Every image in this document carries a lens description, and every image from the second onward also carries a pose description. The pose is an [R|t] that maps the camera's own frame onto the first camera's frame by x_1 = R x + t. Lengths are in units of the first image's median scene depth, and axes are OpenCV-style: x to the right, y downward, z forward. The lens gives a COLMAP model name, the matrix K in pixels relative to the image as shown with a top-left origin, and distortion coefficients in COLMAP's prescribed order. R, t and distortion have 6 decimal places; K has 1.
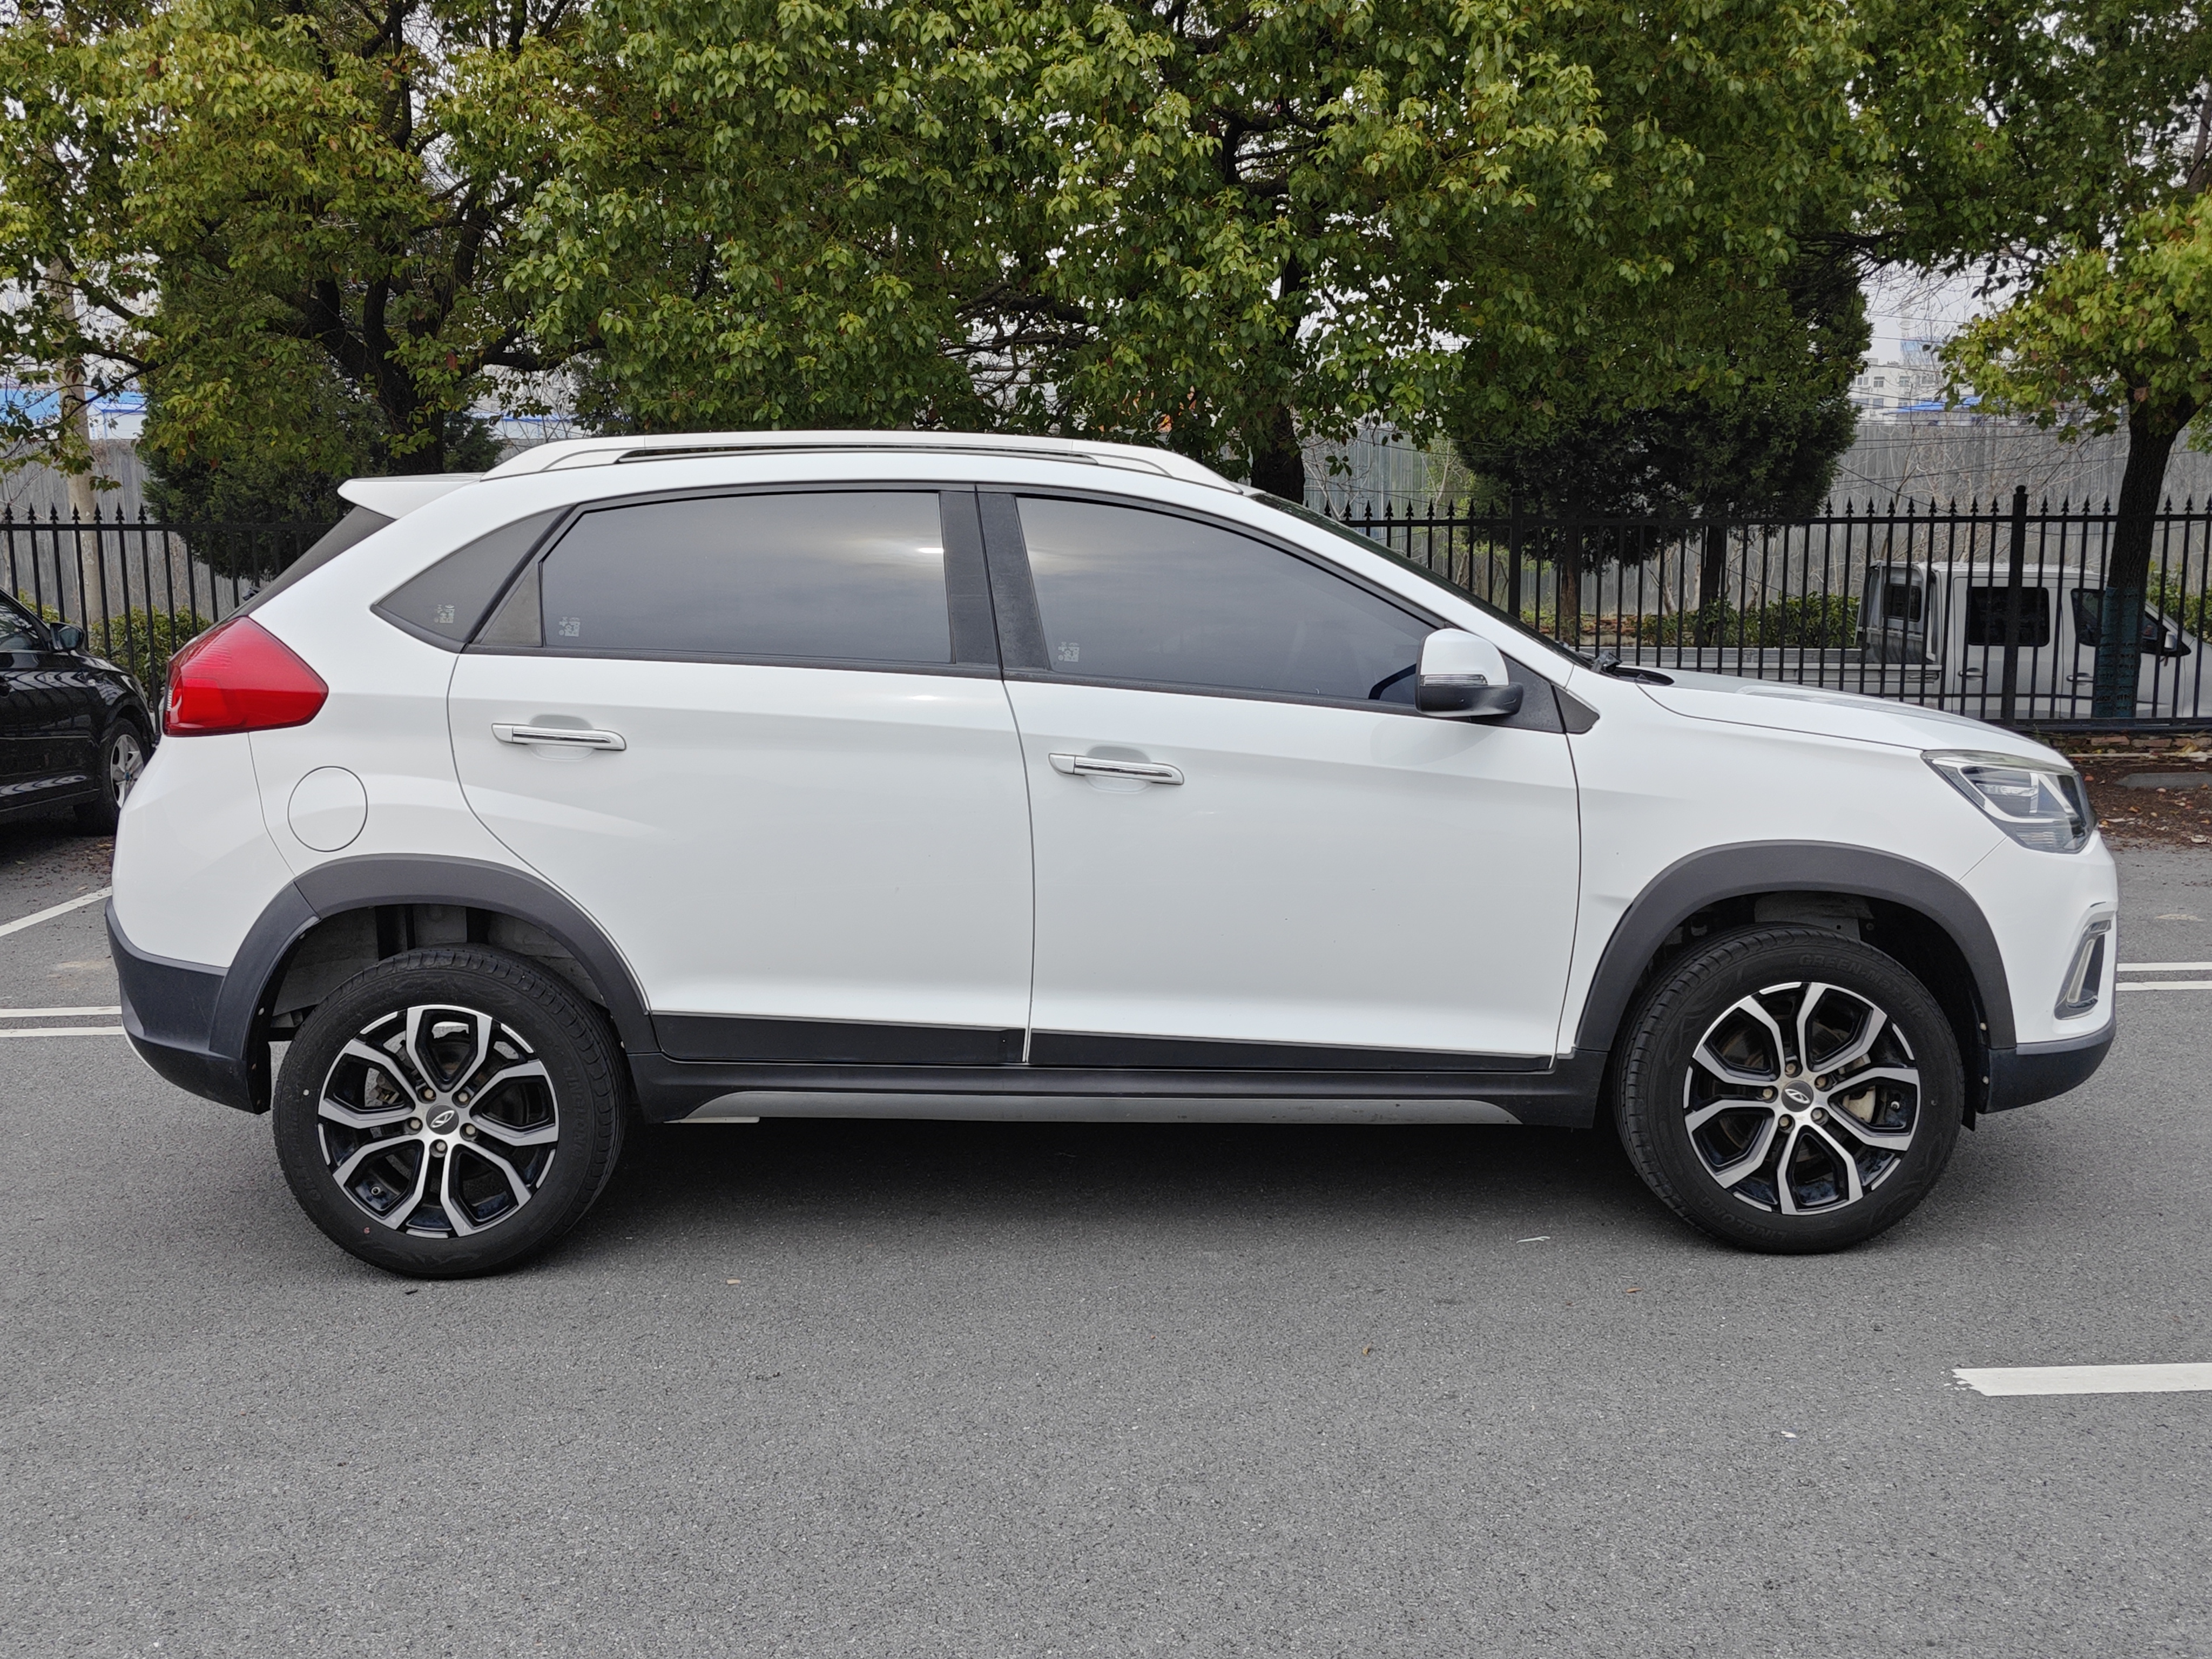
lens RADIAL K [[2023.7, 0, 1127.5], [0, 2023.7, 789.1], [0, 0, 1]] dist [0.031643, -0.055015]
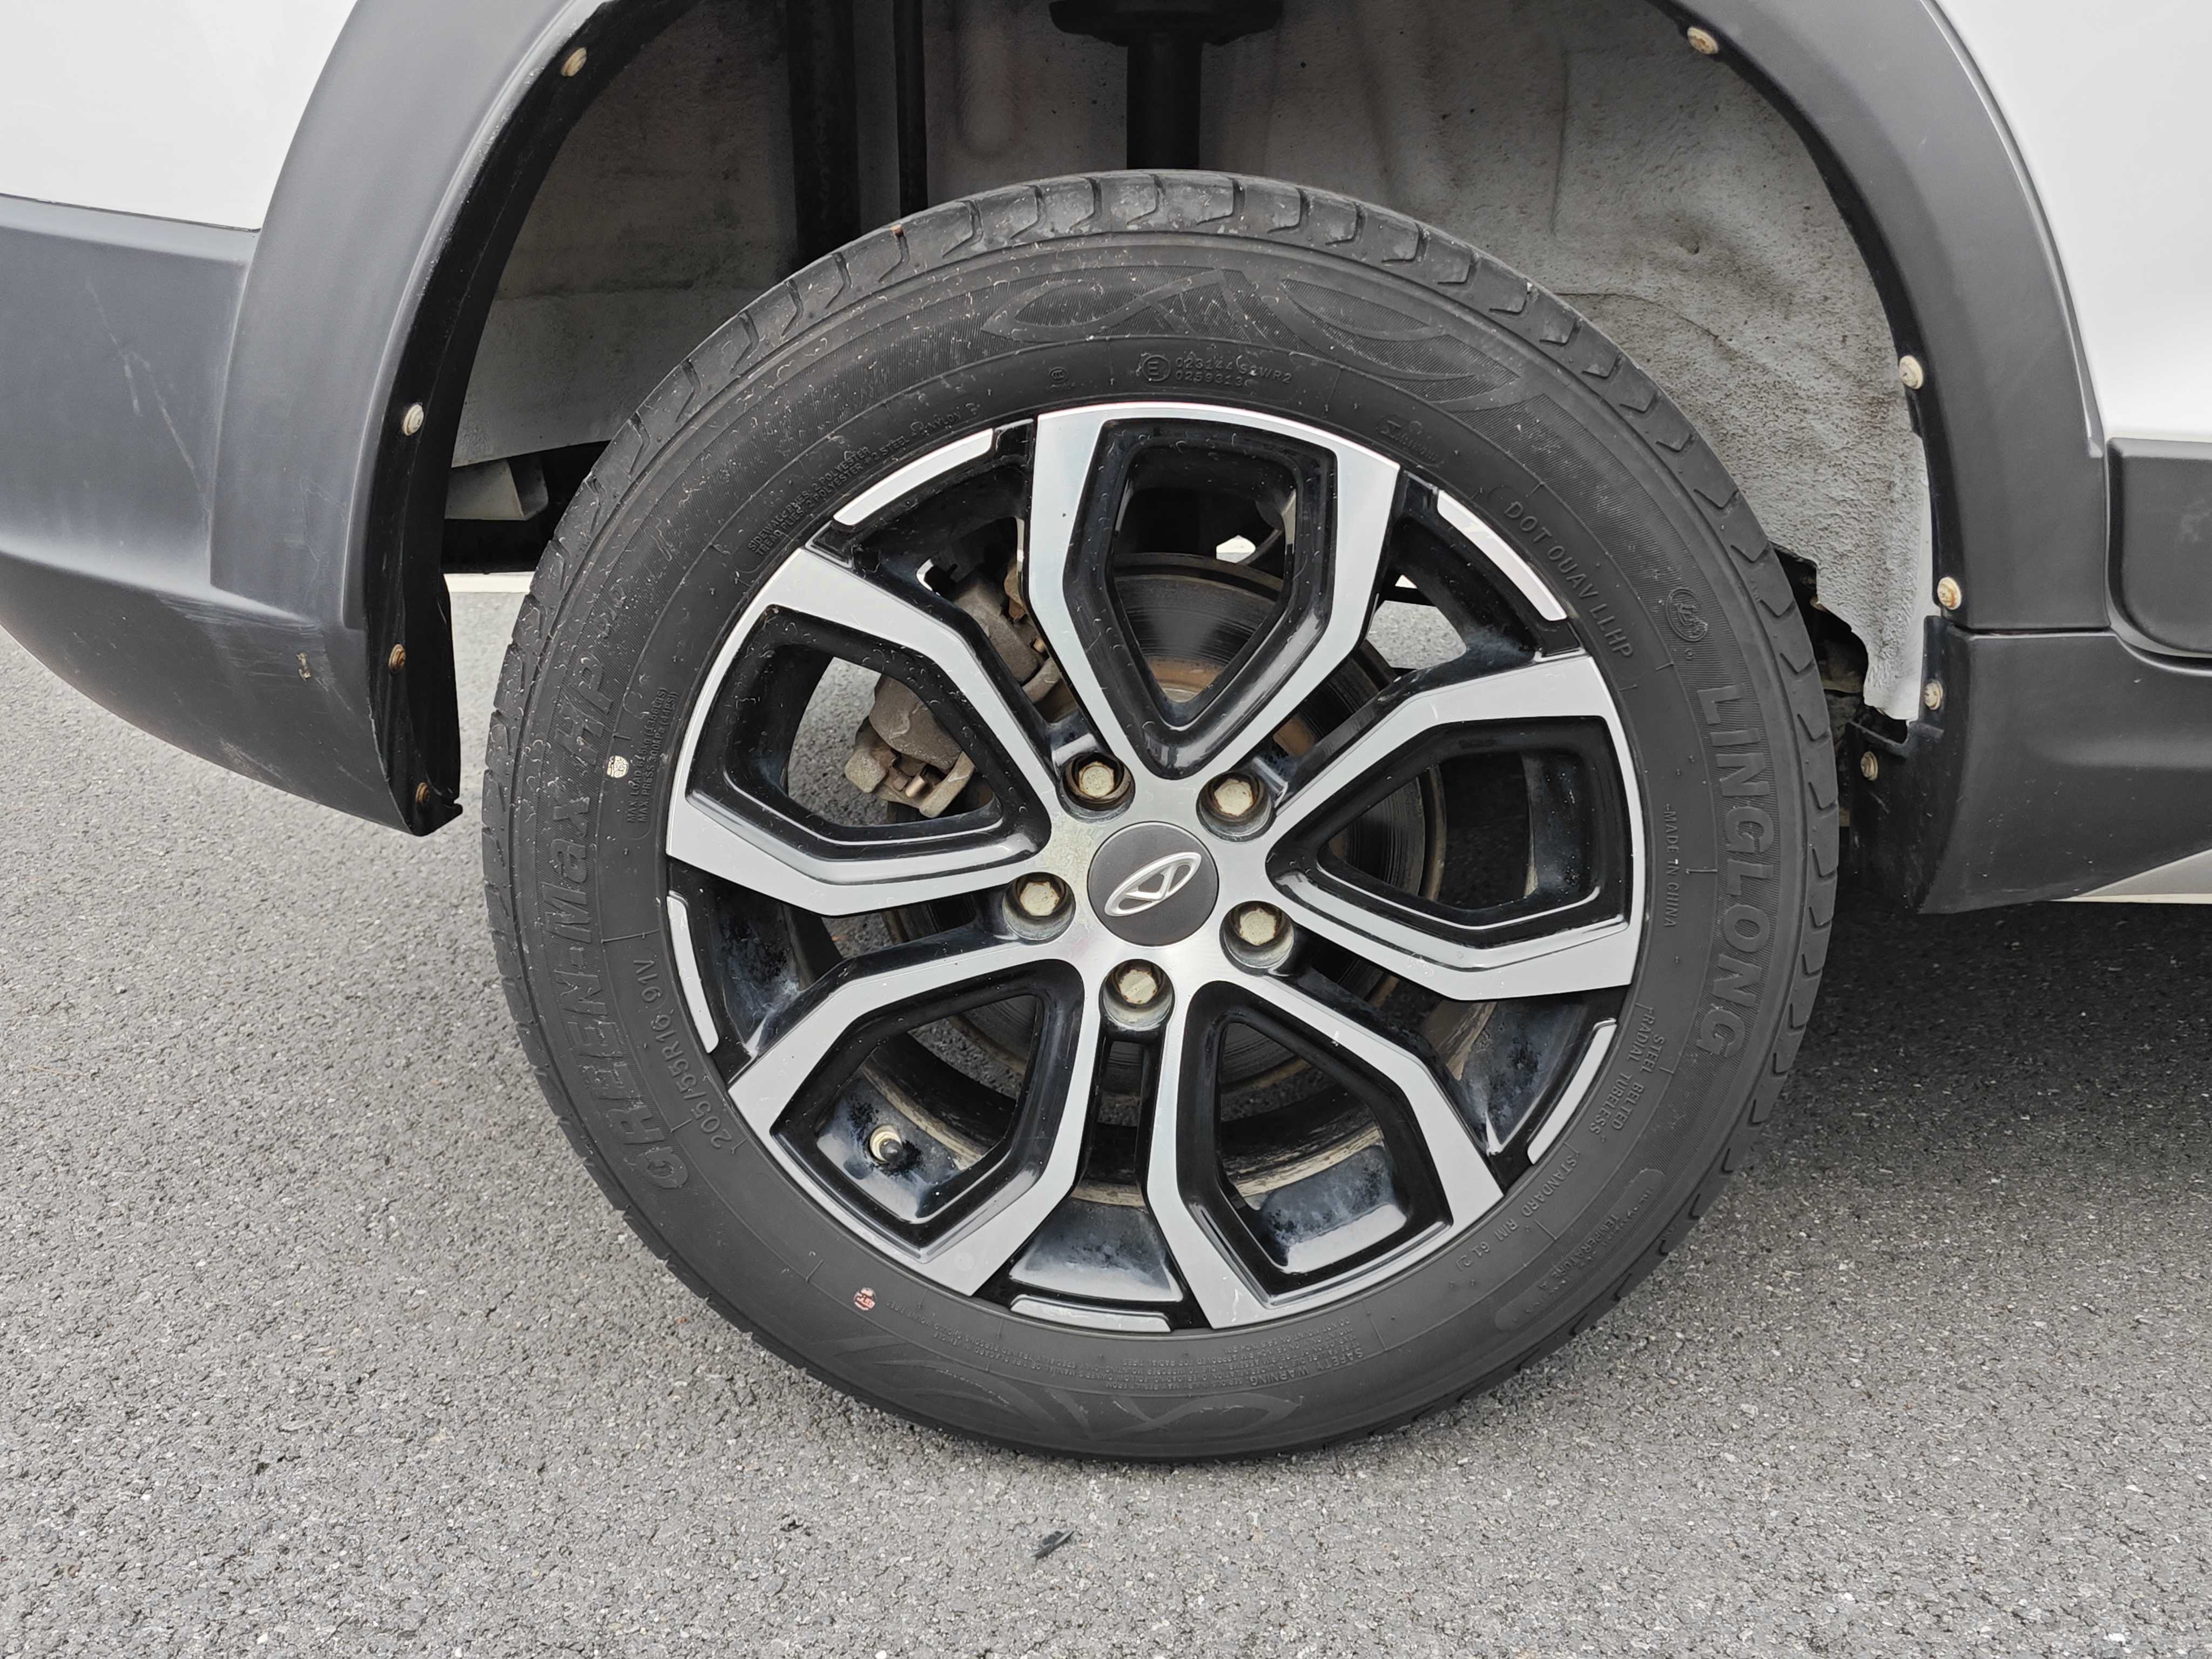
lens RADIAL K [[2023.7, 0, 1101.7], [0, 2023.7, 825.8], [0, 0, 1]] dist [0.031643, -0.055015]
pose [[0.998144, 0.024280, -0.055847, -0.060397], [-0.012337, 0.978685, 0.204996, 0.019271], [0.059634, -0.203926, 0.977168, 0.139097]]
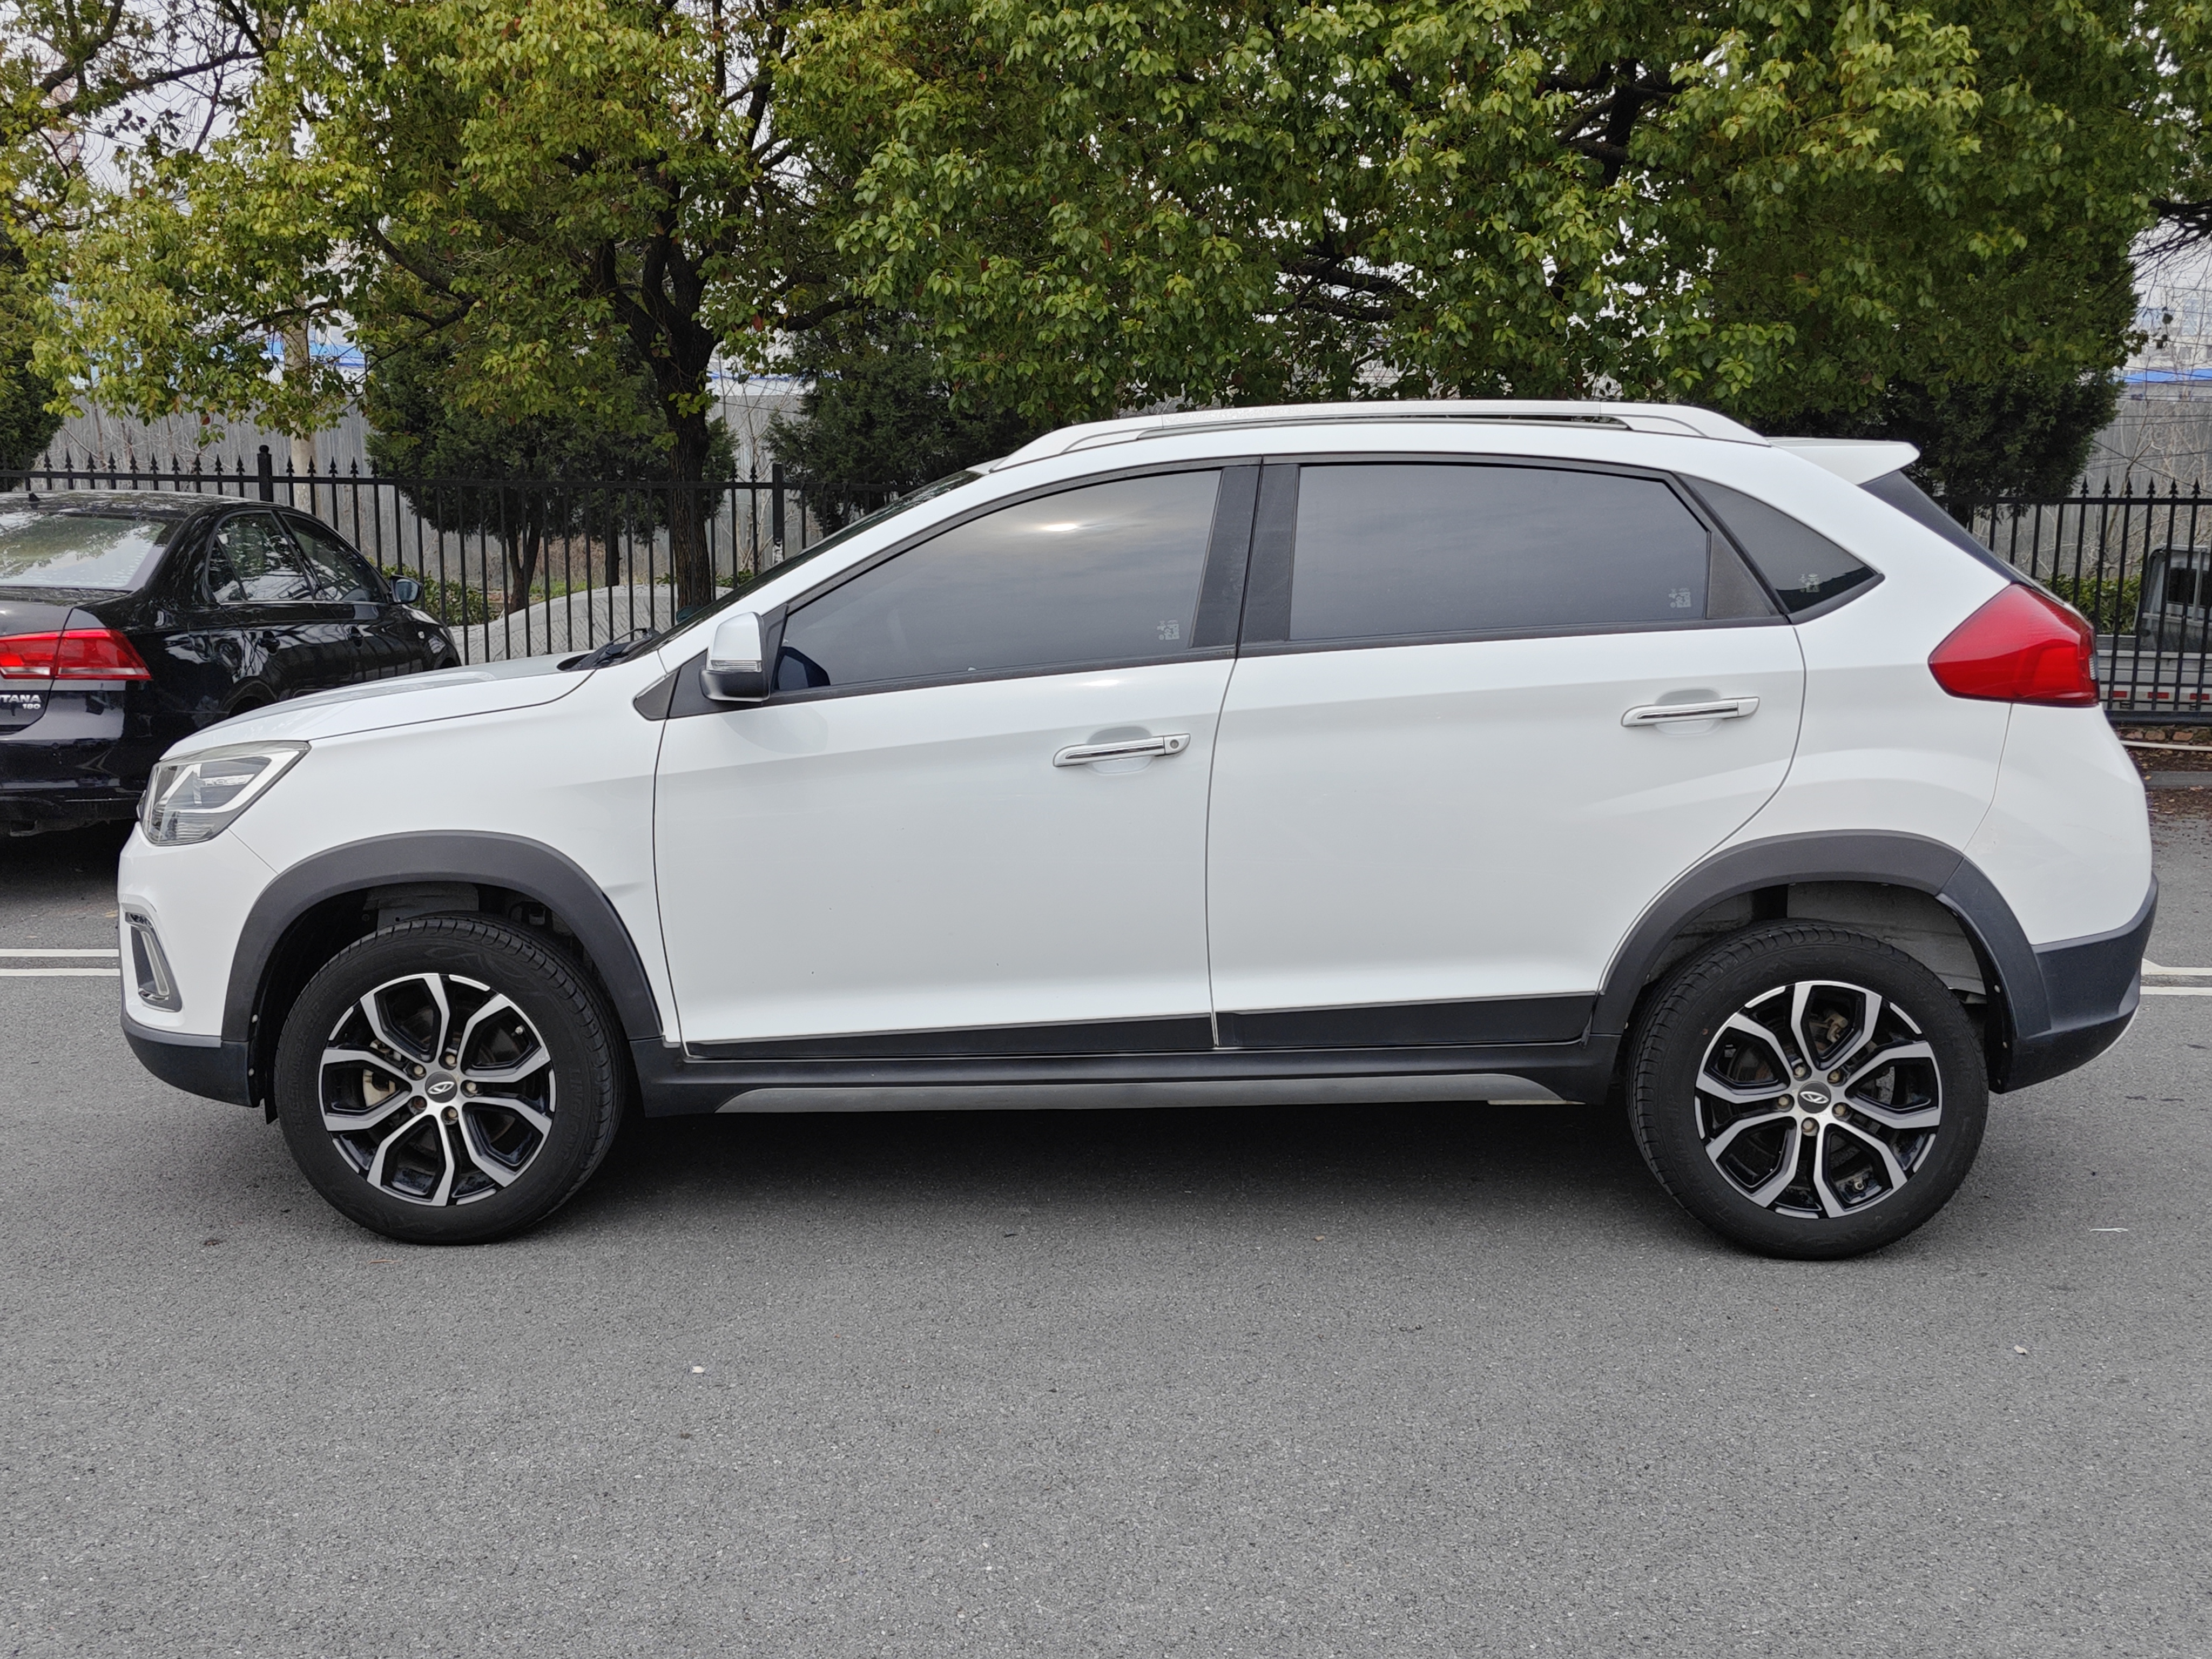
lens RADIAL K [[2082.3, 0, 1039.9], [0, 2082.3, 765.9], [0, 0, 1]] dist [-0.002410, 0.000000]
pose [[0.995954, 0.029658, -0.084833, -0.115200], [-0.029711, 0.999558, 0.000629, 0.002369], [0.084814, 0.001894, 0.996395, -0.006150]]
